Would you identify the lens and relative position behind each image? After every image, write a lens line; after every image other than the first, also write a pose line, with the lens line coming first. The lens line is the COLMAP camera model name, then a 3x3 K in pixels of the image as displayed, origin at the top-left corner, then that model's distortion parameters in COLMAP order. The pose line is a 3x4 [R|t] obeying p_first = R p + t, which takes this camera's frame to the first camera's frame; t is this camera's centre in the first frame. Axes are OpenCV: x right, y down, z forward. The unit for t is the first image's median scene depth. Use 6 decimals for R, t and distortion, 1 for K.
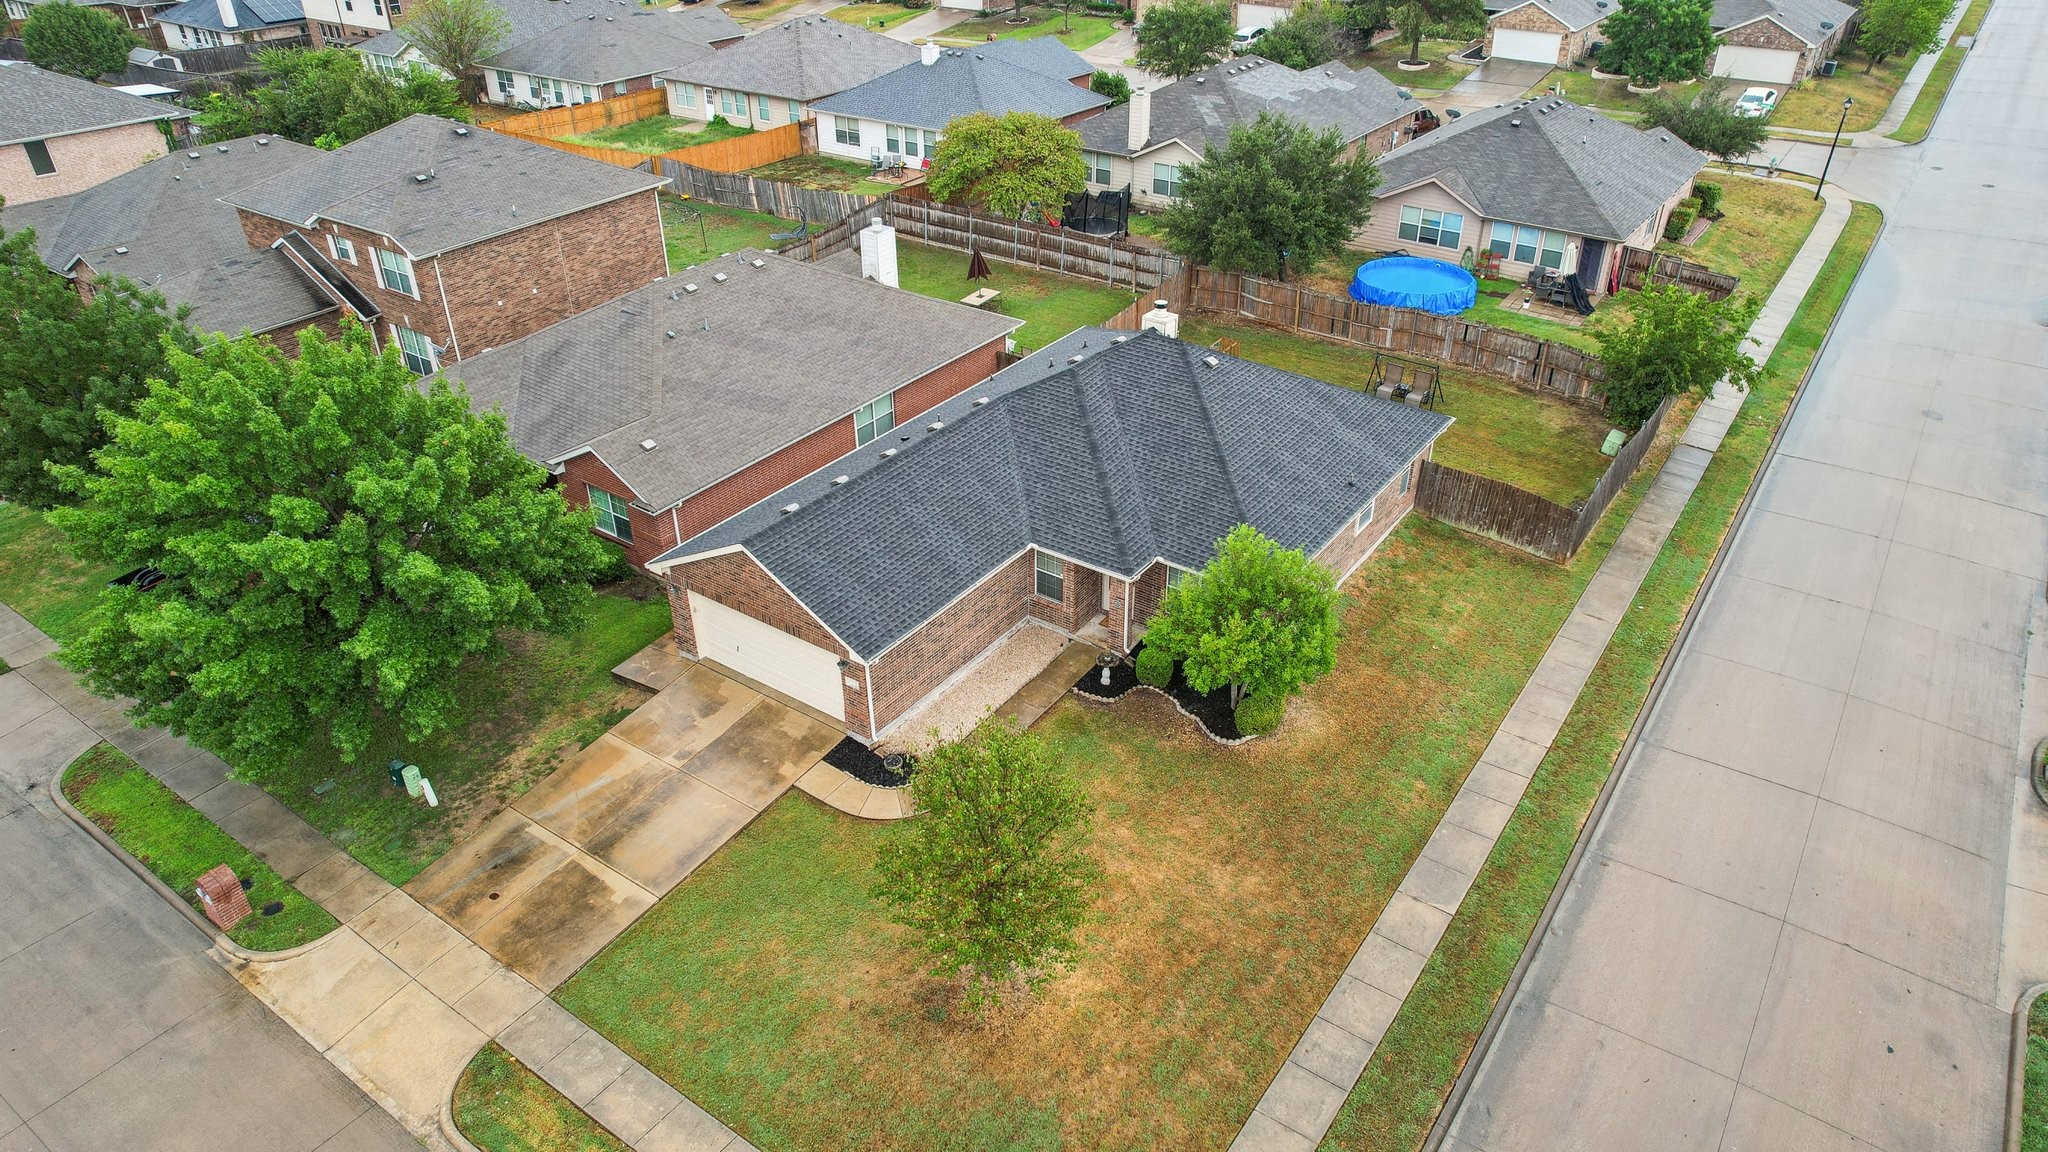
lens RADIAL K [[1340.4, 0, 1030.9], [0, 1340.4, 569.3], [0, 0, 1]] dist [-0.076052, 0.065530]
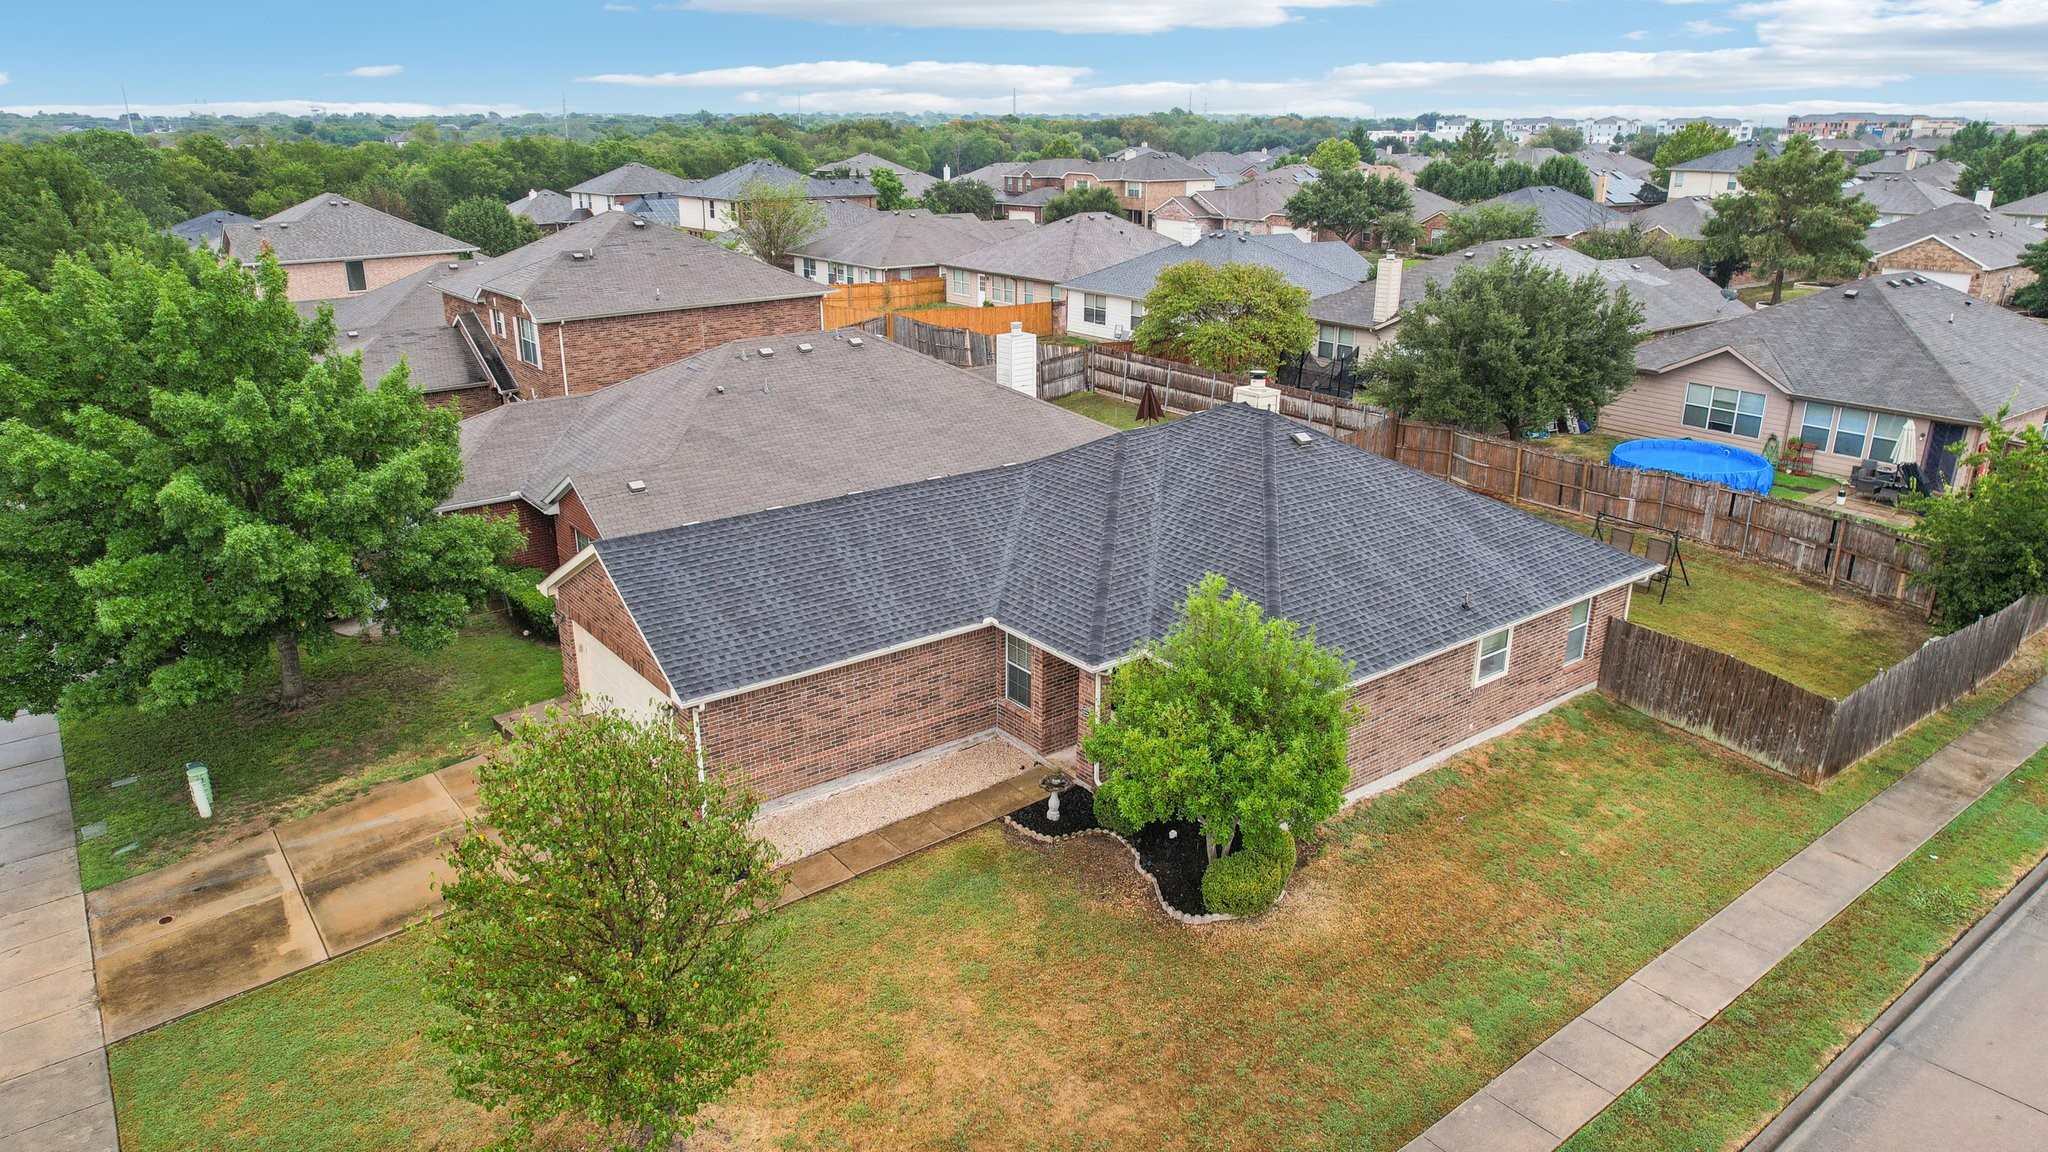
lens RADIAL K [[1340.4, 0, 1030.9], [0, 1340.4, 569.3], [0, 0, 1]] dist [-0.076052, 0.065530]
pose [[0.955315, 0.102203, -0.277357, 0.200957], [-0.159854, 0.967904, -0.193930, 0.084820], [0.248635, 0.229600, 0.940991, 0.257445]]
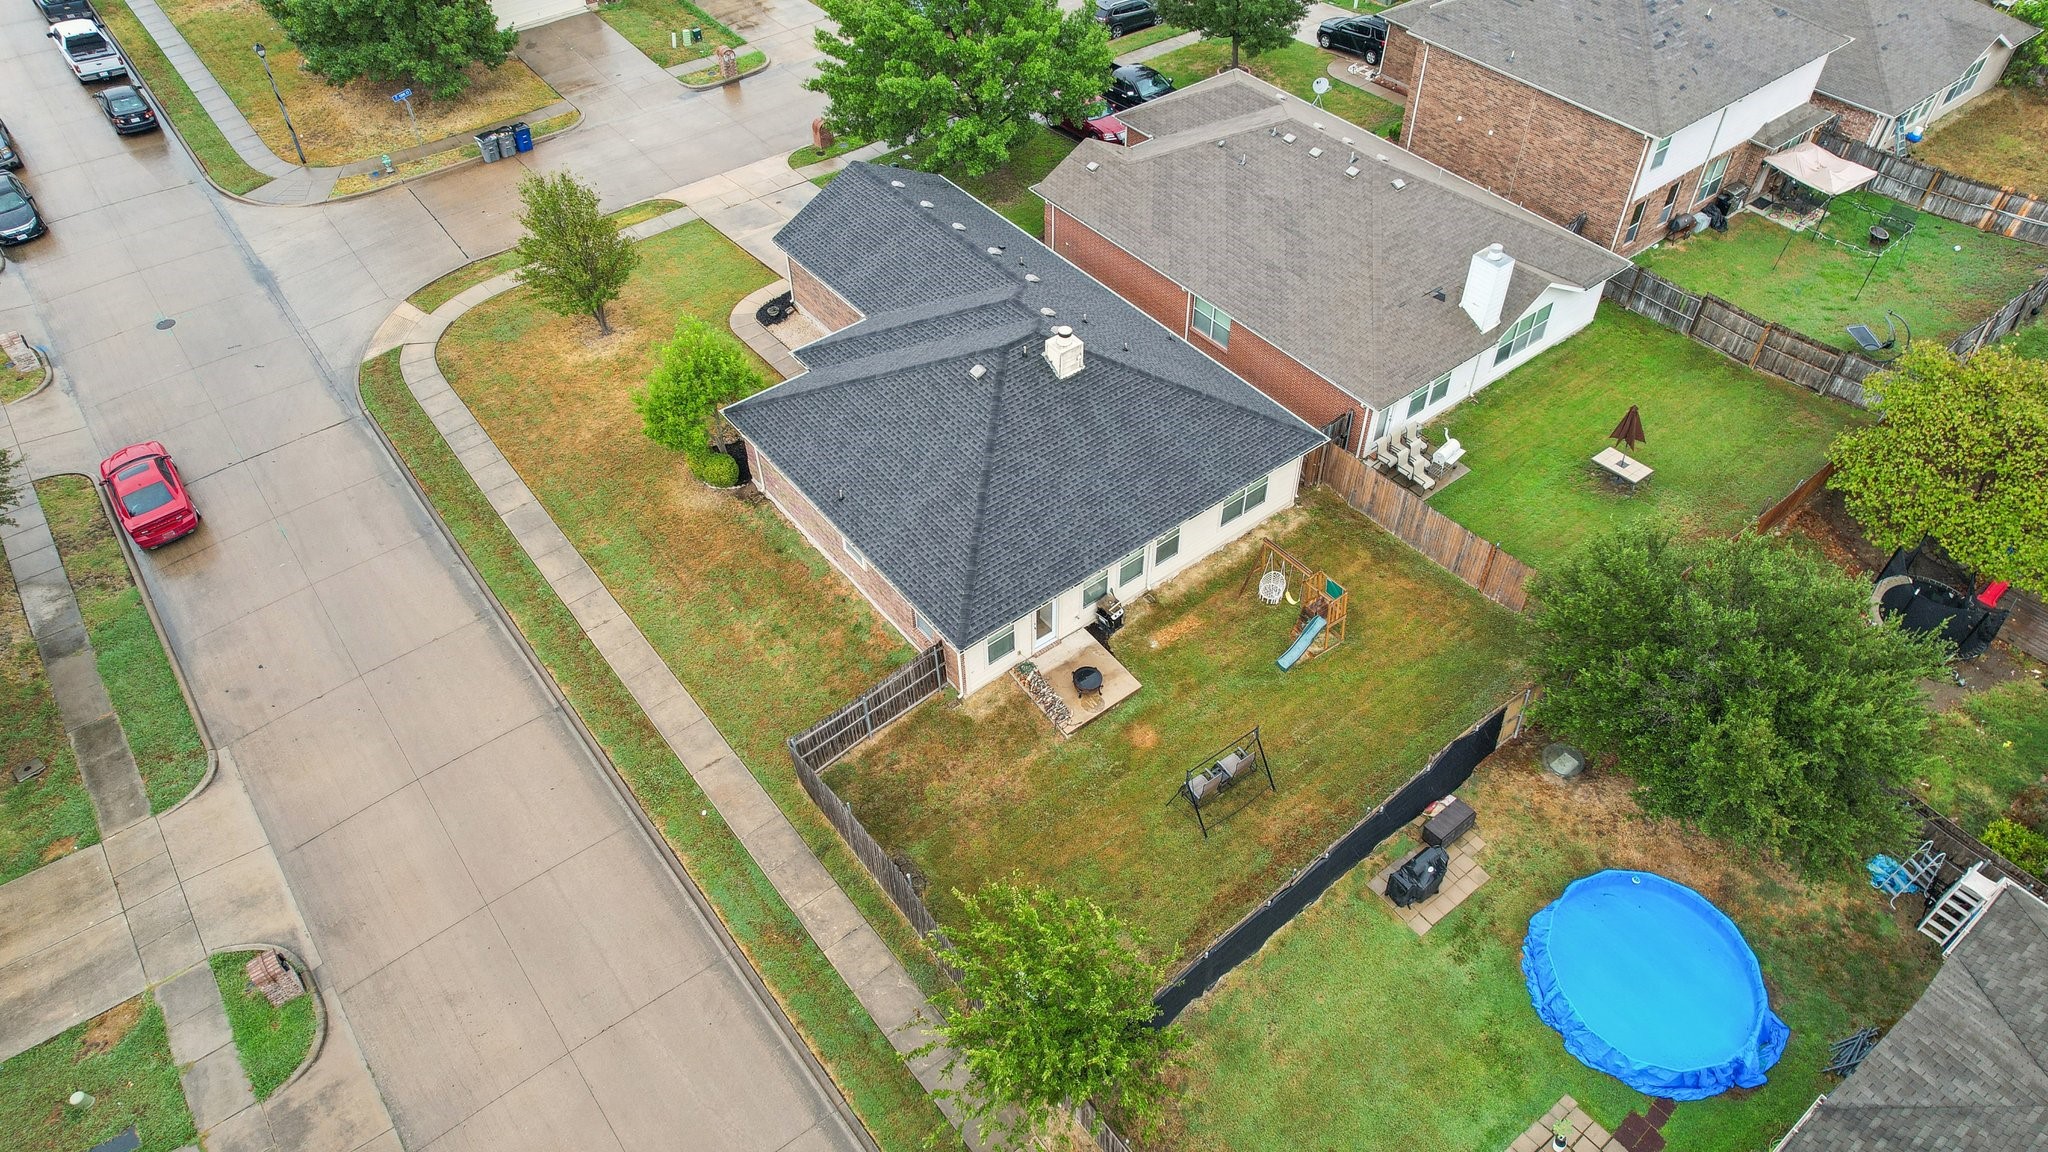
lens RADIAL K [[1340.4, 0, 1030.9], [0, 1340.4, 569.3], [0, 0, 1]] dist [-0.076052, 0.065530]
pose [[-0.288706, 0.681546, -0.672417, 0.873982], [-0.487236, 0.499986, 0.715971, -0.795380], [0.824166, 0.534330, 0.187725, 0.900829]]
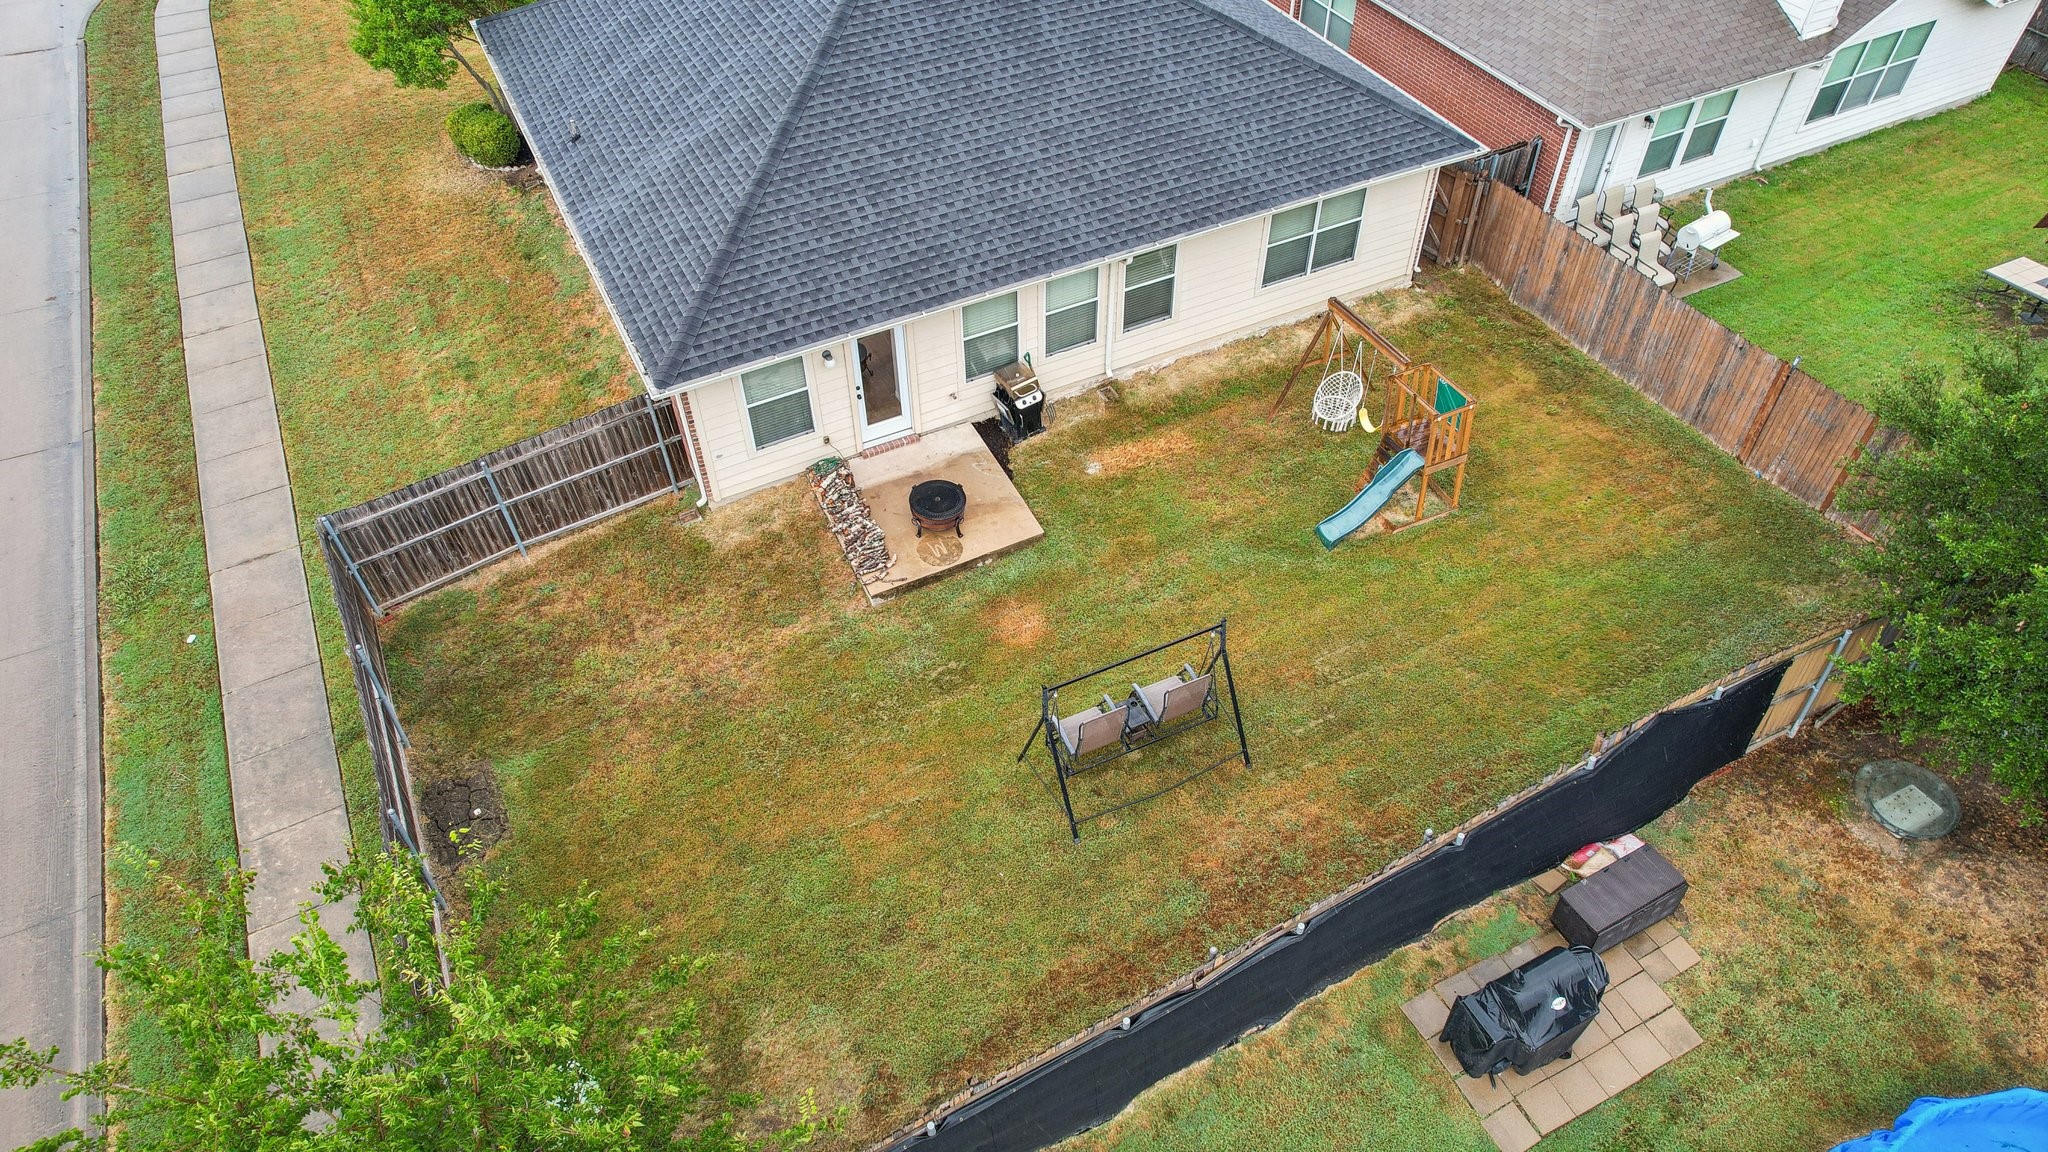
lens RADIAL K [[1340.4, 0, 1030.9], [0, 1340.4, 569.3], [0, 0, 1]] dist [-0.076052, 0.065530]
pose [[-0.464782, 0.640990, -0.610827, 0.582909], [-0.452144, 0.421321, 0.786164, -0.494127], [0.761277, 0.641577, 0.093997, 1.145747]]
